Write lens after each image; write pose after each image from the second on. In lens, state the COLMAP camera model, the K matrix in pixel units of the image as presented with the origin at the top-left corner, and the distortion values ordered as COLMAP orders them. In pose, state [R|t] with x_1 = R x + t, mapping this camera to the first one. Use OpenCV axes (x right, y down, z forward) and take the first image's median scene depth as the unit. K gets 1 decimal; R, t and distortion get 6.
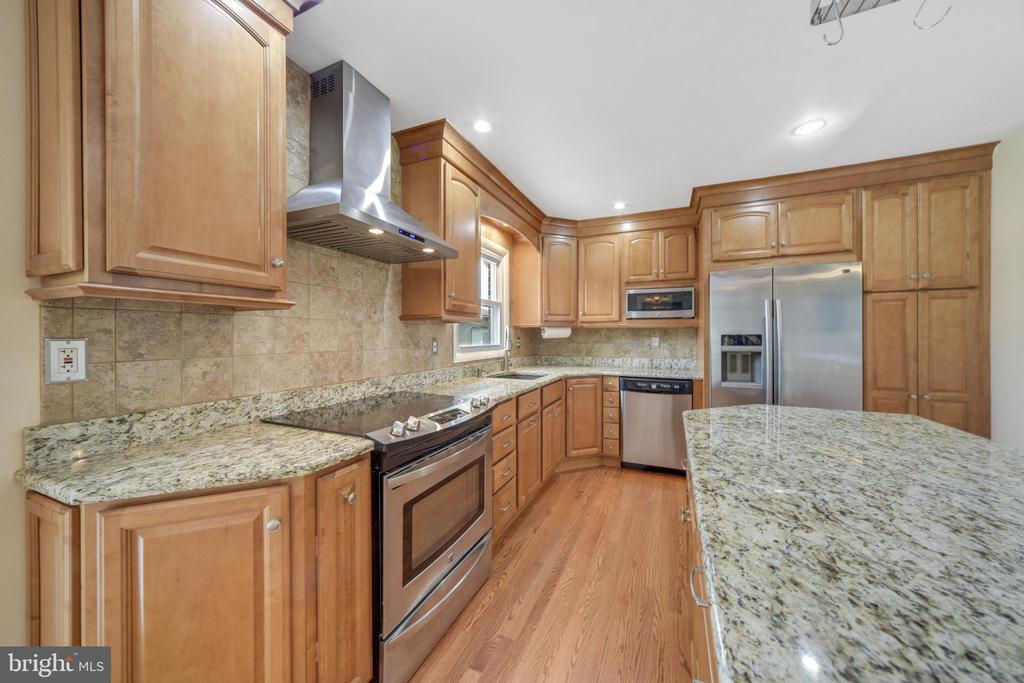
lens RADIAL K [[358.9, 0, 513.3], [0, 358.9, 336.9], [0, 0, 1]] dist [0.000085, 0.000004]
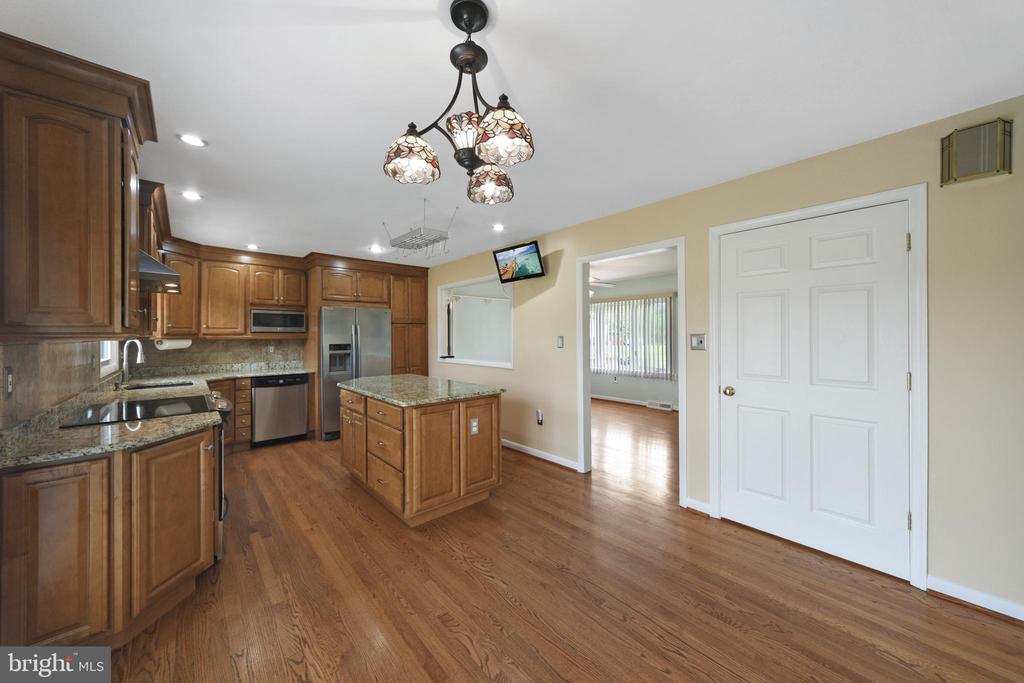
lens RADIAL K [[358.9, 0, 513.3], [0, 358.9, 336.9], [0, 0, 1]] dist [0.000085, 0.000004]
pose [[0.409446, -0.003768, 0.912327, -0.636097], [0.008610, 0.999963, 0.000266, -0.035582], [-0.912294, 0.007746, 0.409463, -0.503205]]
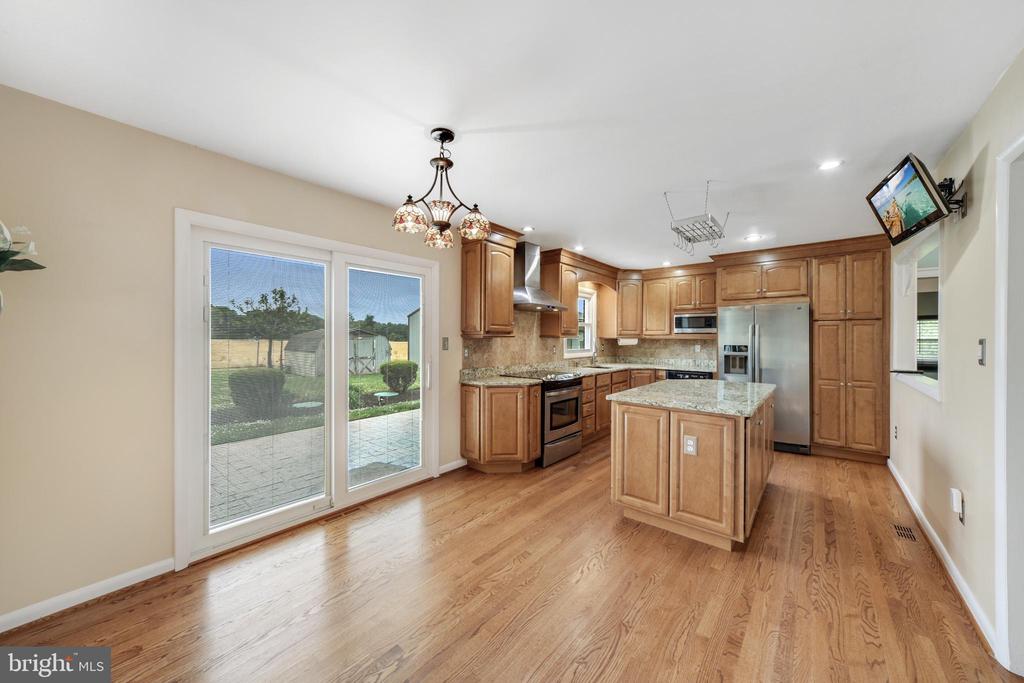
lens RADIAL K [[363.2, 0, 512.0], [0, 363.2, 341.5], [0, 0, 1]] dist [0.000701, 0.000074]
pose [[0.961147, 0.007924, -0.275922, 0.103528], [-0.005728, 0.999945, 0.008762, -0.033624], [0.275976, -0.006841, 0.961140, -0.943231]]
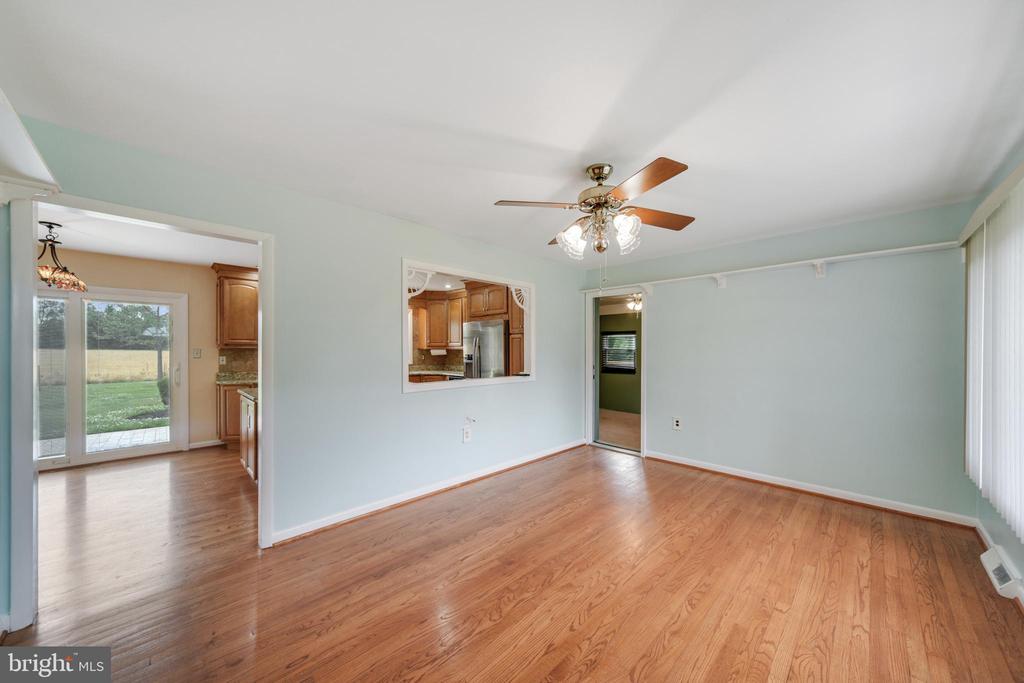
lens RADIAL K [[357.7, 0, 508.5], [0, 357.7, 351.6], [0, 0, 1]] dist [-0.001105, -0.000205]
pose [[0.929453, 0.004524, -0.368912, 1.631419], [-0.002591, 0.999980, 0.005736, -0.036501], [0.368930, -0.004375, 0.929447, -0.821940]]
